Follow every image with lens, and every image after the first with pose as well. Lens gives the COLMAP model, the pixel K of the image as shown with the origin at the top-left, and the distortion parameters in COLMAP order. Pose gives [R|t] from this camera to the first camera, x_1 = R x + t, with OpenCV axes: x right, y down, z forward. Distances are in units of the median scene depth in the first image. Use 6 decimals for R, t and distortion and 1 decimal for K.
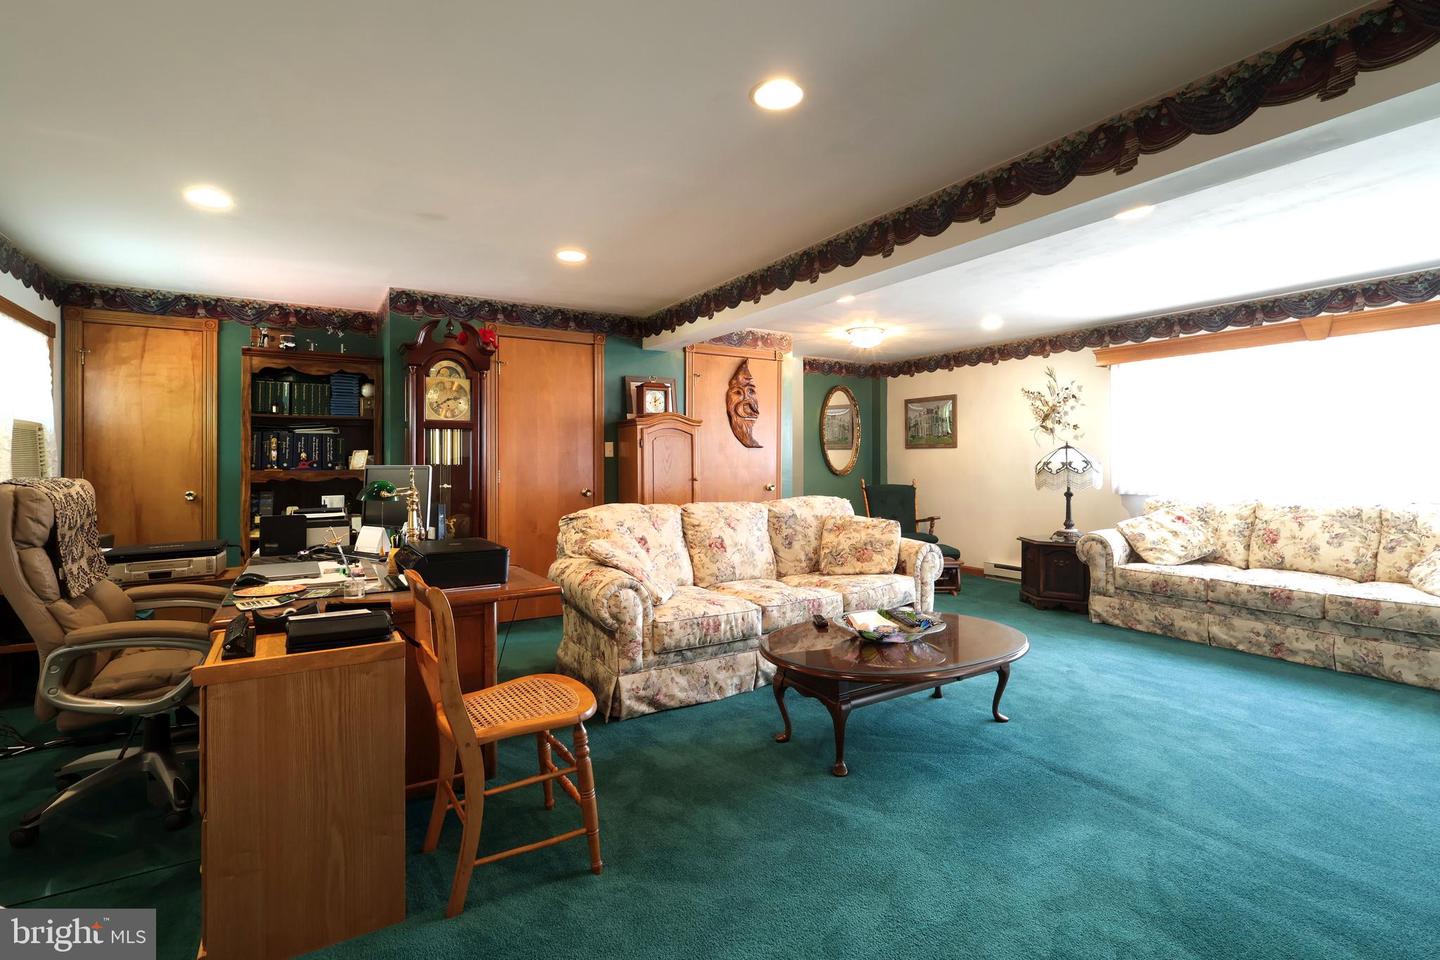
lens RADIAL K [[673.8, 0, 717.9], [0, 673.8, 473.6], [0, 0, 1]] dist [-0.007634, 0.000966]
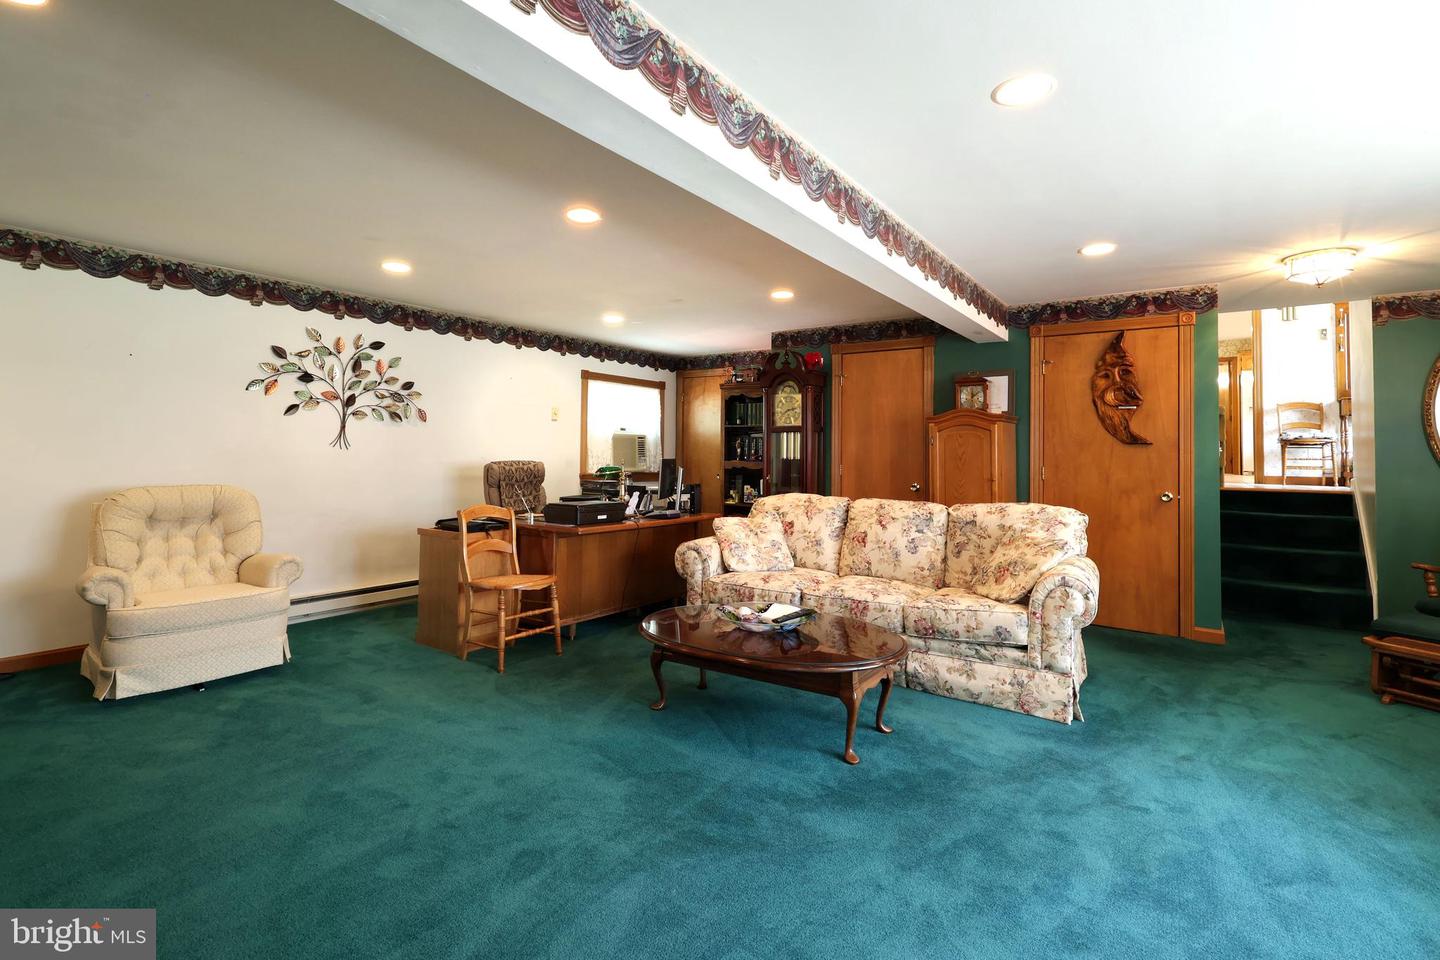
lens RADIAL K [[673.8, 0, 705.5], [0, 673.8, 450.9], [0, 0, 1]] dist [-0.007634, 0.000966]
pose [[0.409159, 0.003723, -0.912456, 0.778126], [-0.028158, 0.999567, -0.008548, -0.013749], [0.912029, 0.029190, 0.409086, 0.318741]]
